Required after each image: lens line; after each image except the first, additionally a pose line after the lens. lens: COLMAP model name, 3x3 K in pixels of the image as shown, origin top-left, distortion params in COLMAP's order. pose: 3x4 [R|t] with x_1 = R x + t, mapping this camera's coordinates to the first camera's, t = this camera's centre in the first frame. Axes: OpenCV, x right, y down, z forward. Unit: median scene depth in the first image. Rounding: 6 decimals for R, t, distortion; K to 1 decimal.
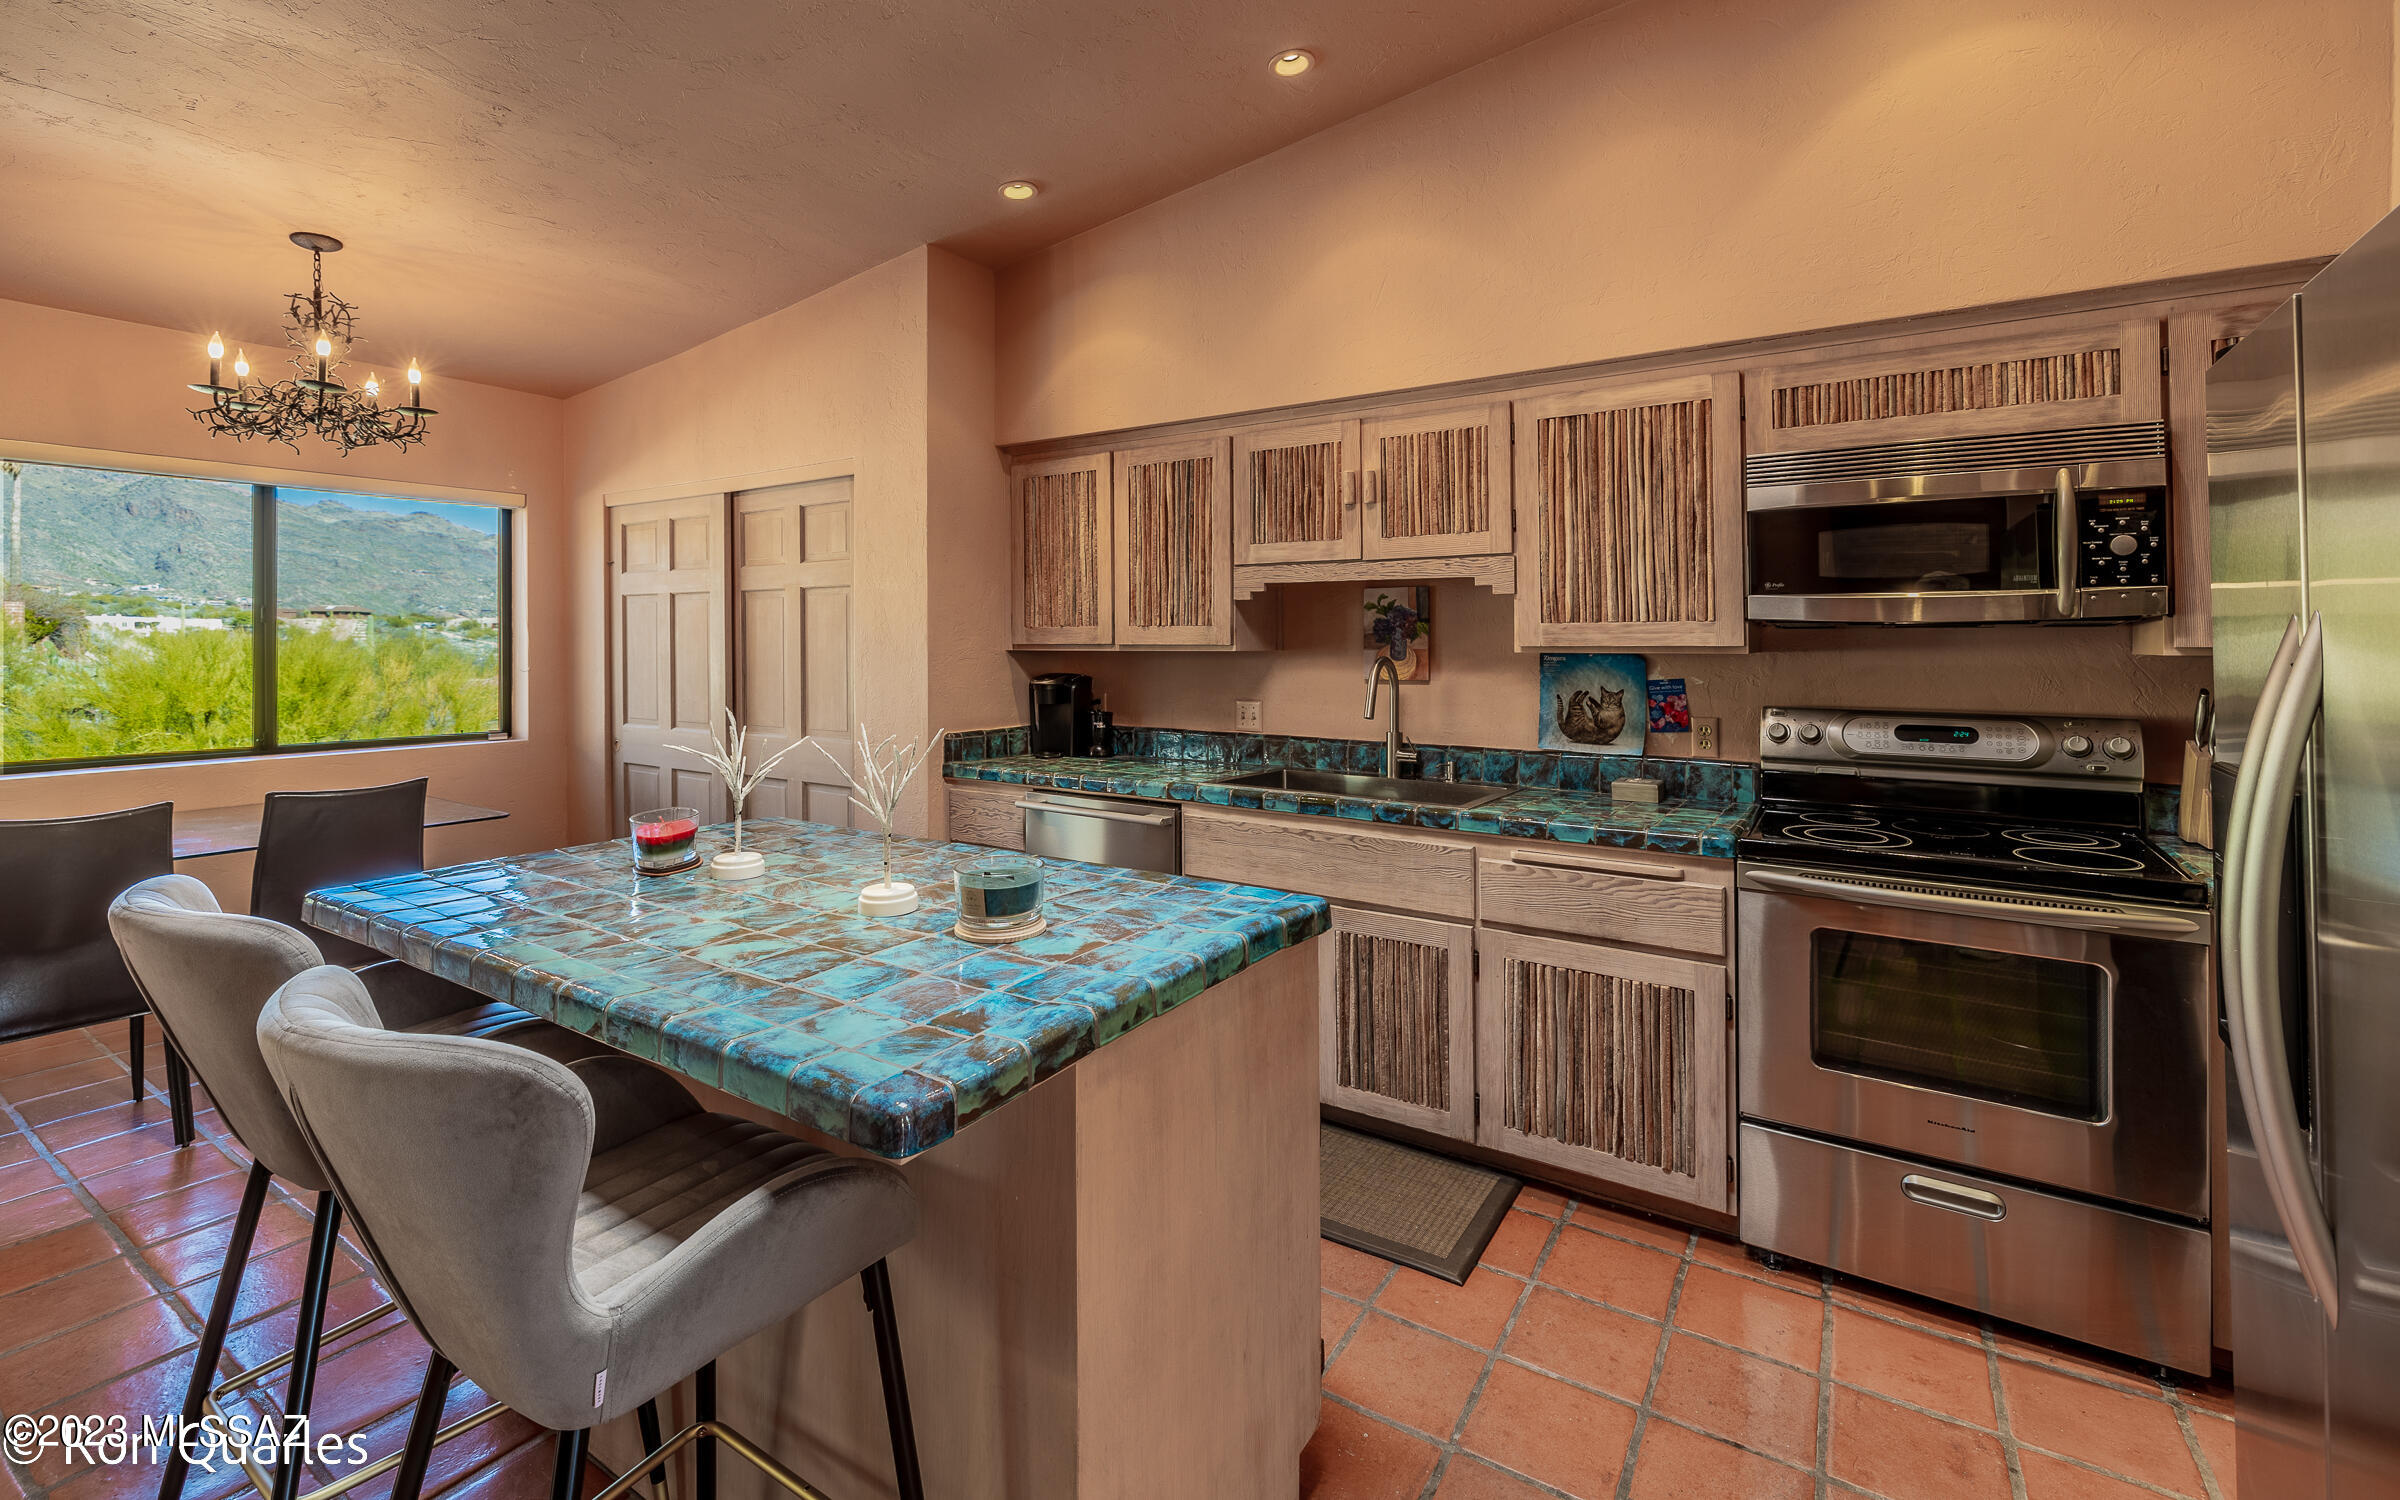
lens RADIAL K [[1018.3, 0, 1206.0], [0, 1018.3, 621.7], [0, 0, 1]] dist [-0.001625, -0.000481]
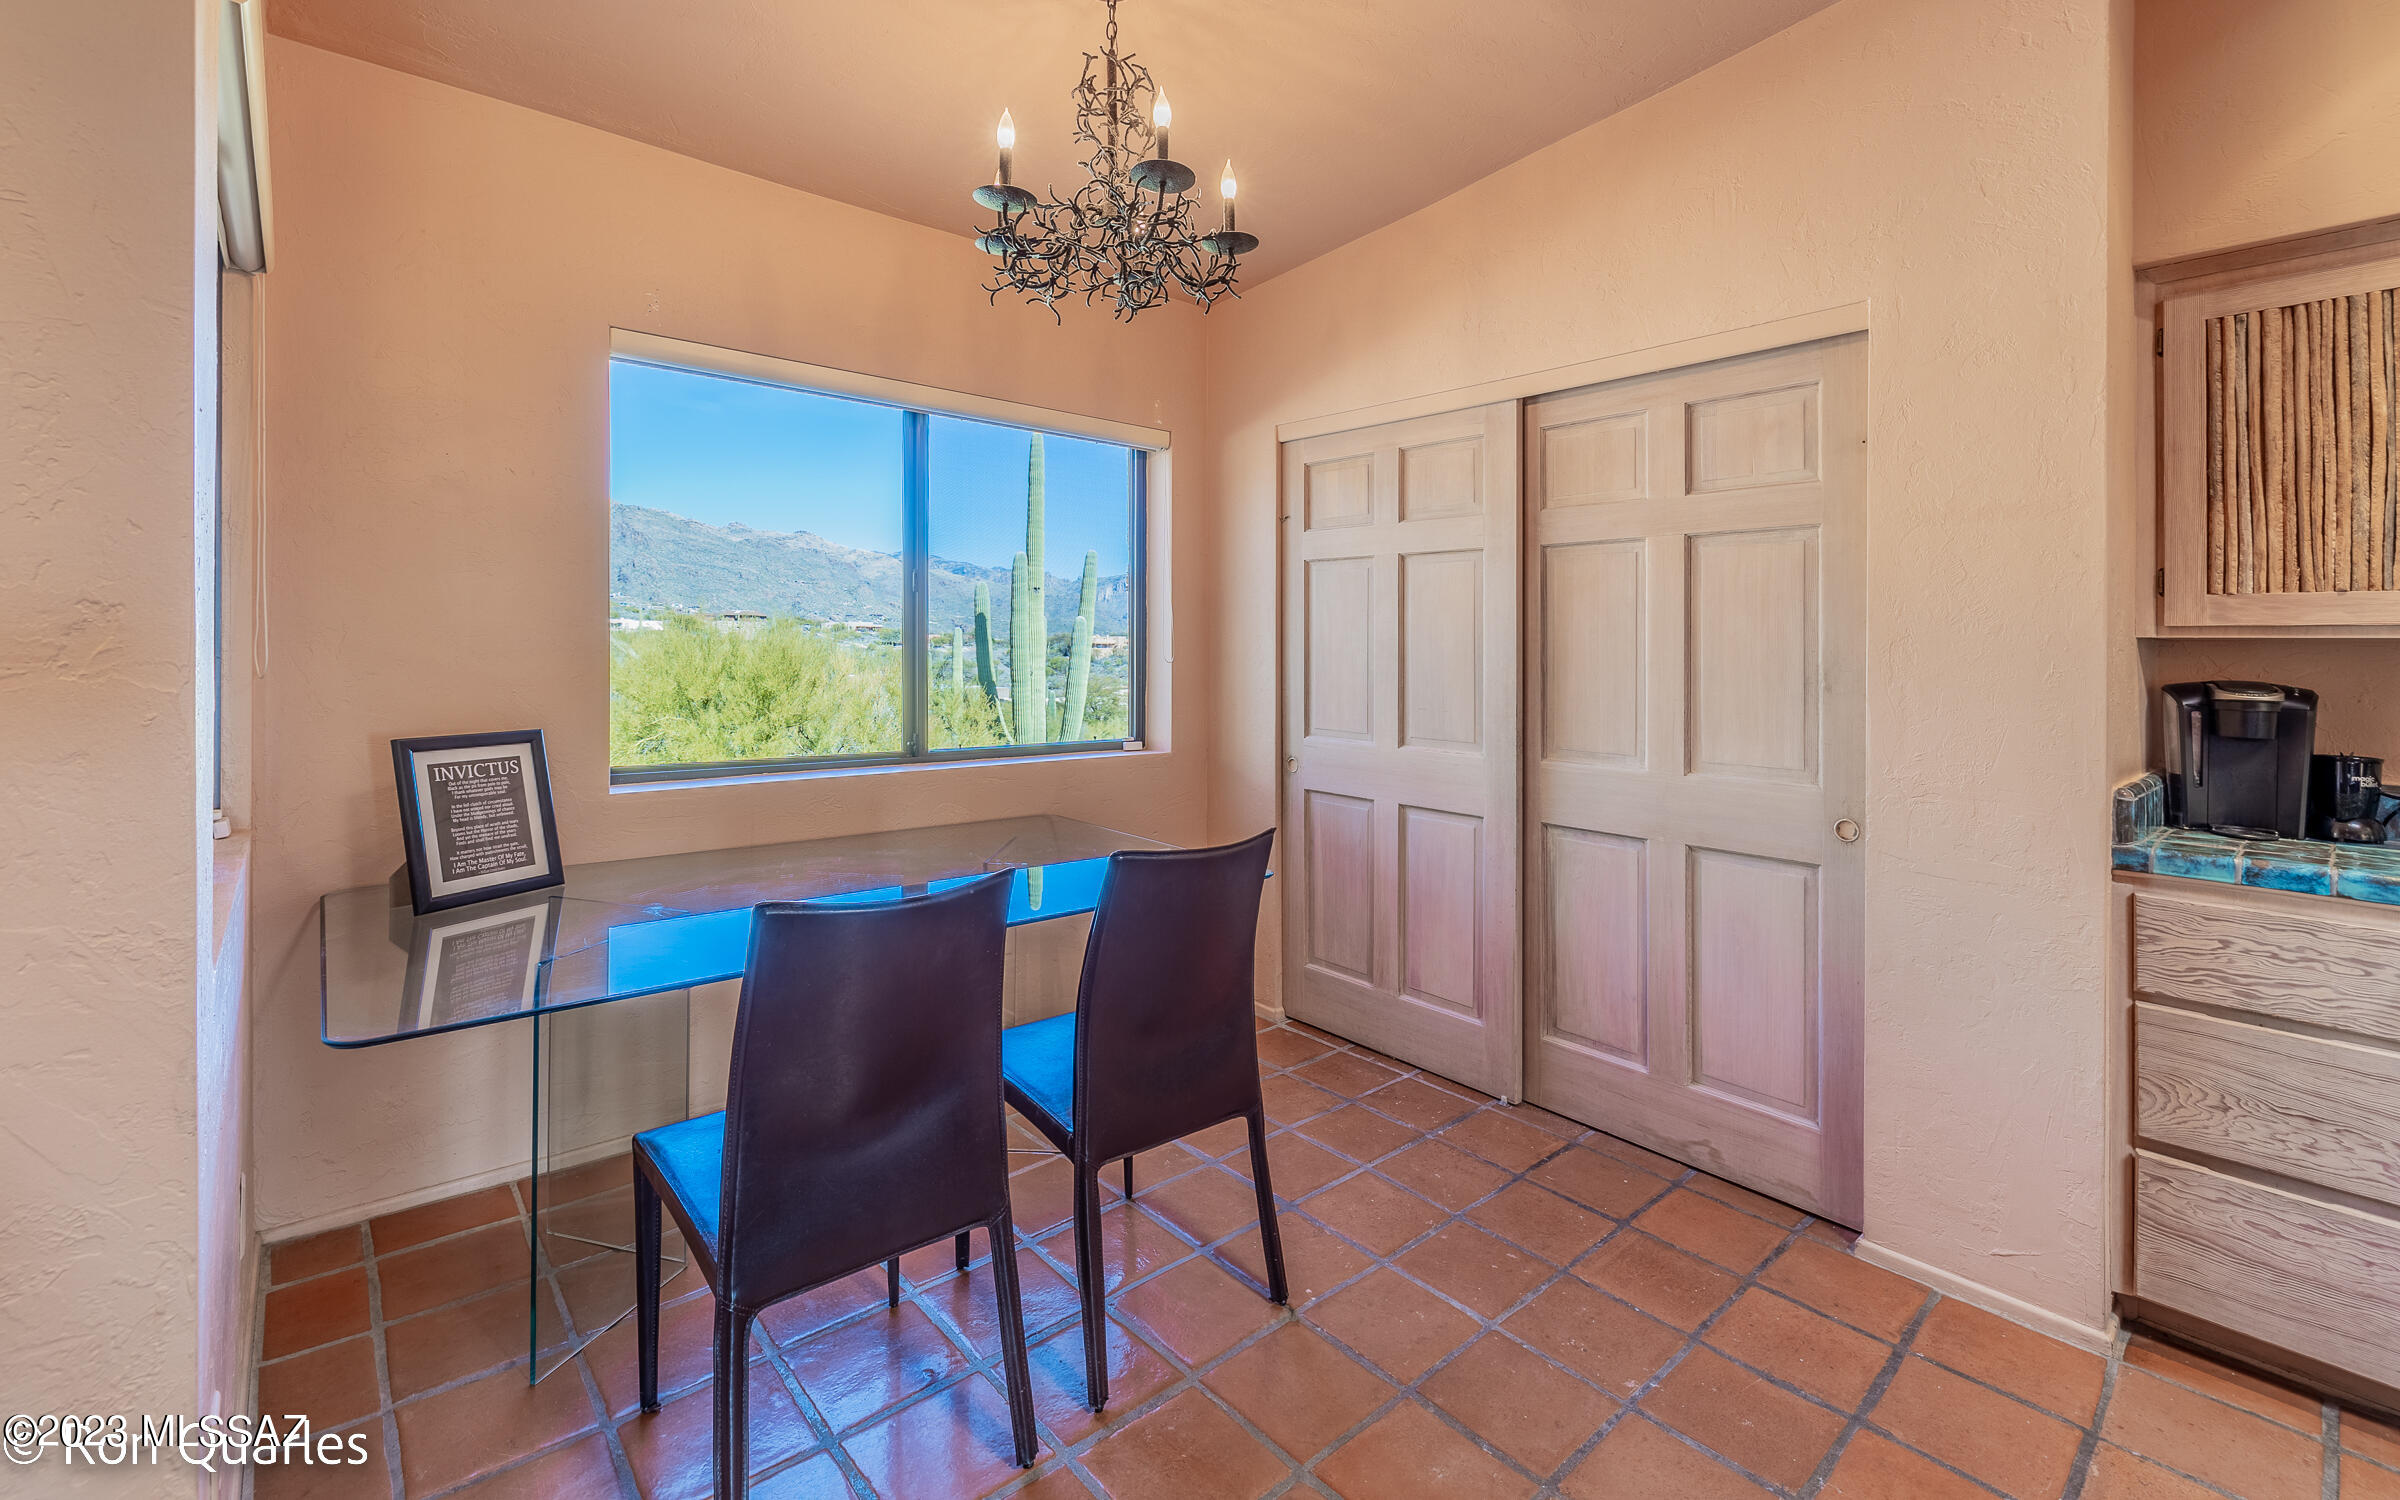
lens RADIAL K [[1018.3, 0, 1212.7], [0, 1018.3, 634.0], [0, 0, 1]] dist [-0.001625, -0.000481]
pose [[0.963285, 0.011885, -0.268219, -0.619521], [-0.011238, 0.999929, 0.003947, 0.034413], [0.268247, -0.000788, 0.963350, 0.391350]]
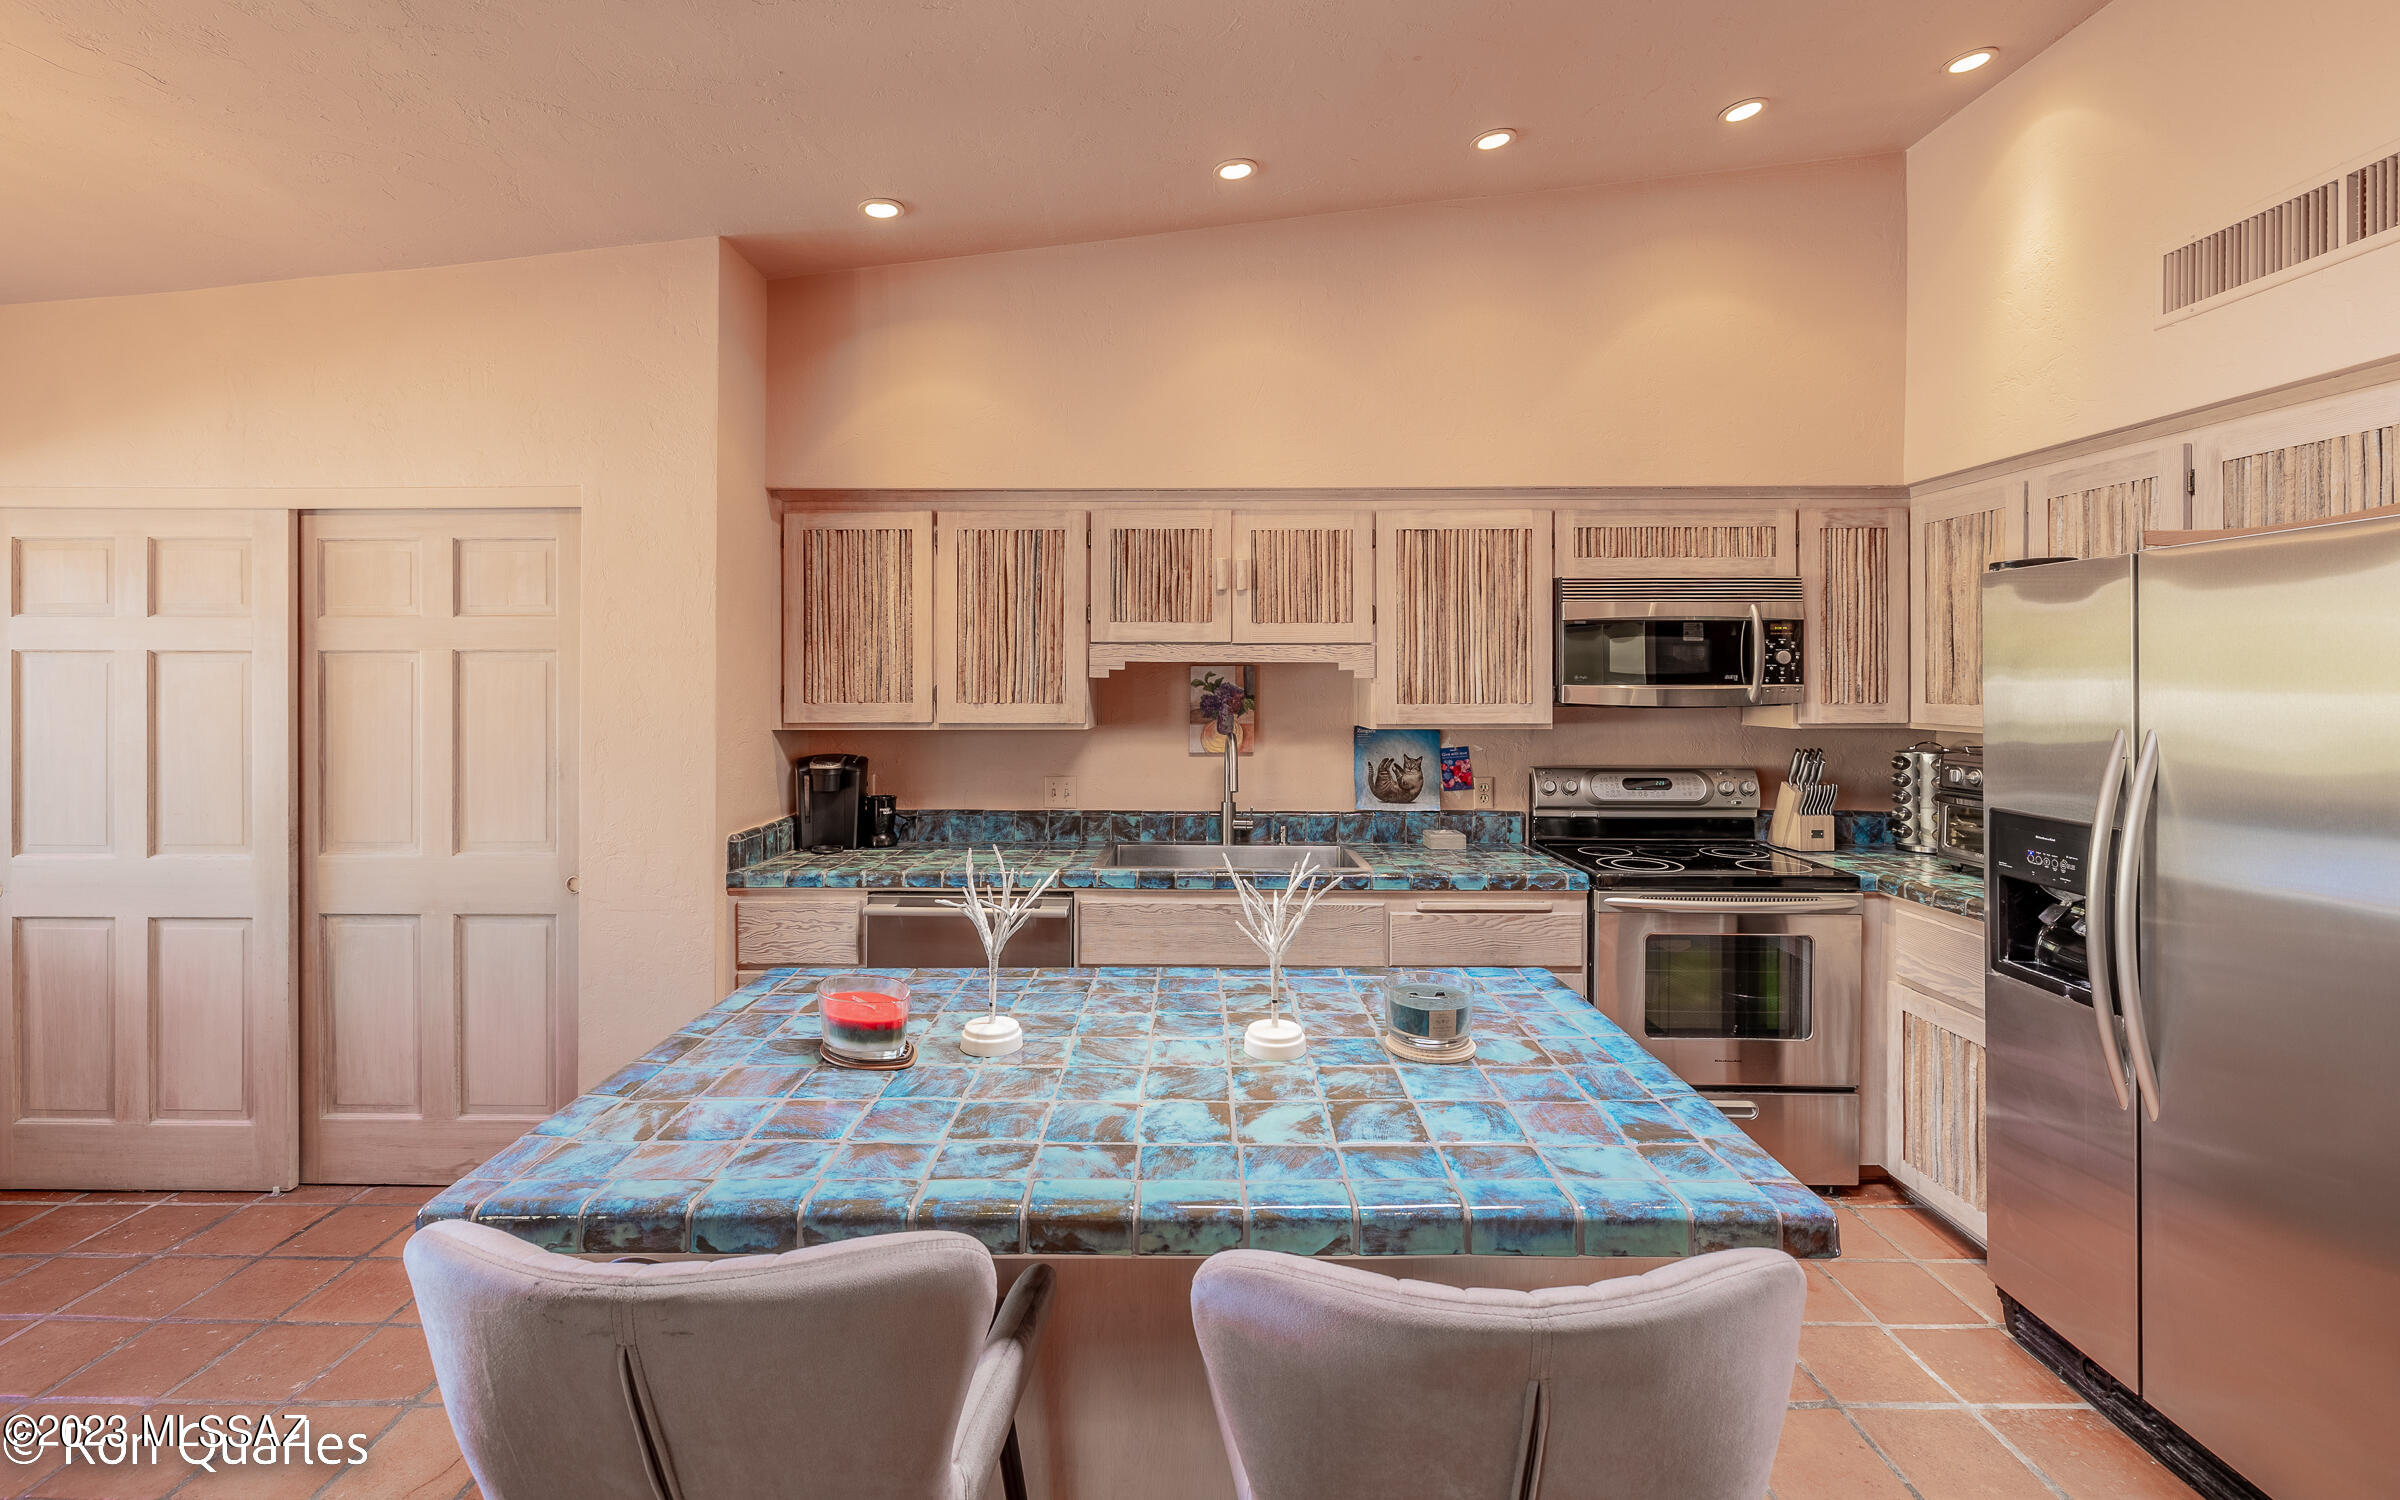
lens RADIAL K [[1018.3, 0, 1179.6], [0, 1018.3, 661.5], [0, 0, 1]] dist [-0.001625, -0.000481]
pose [[0.844180, 0.011060, 0.535946, -0.424723], [-0.009635, 0.999939, -0.005459, -0.032056], [-0.535974, -0.000555, 0.844234, 0.123623]]
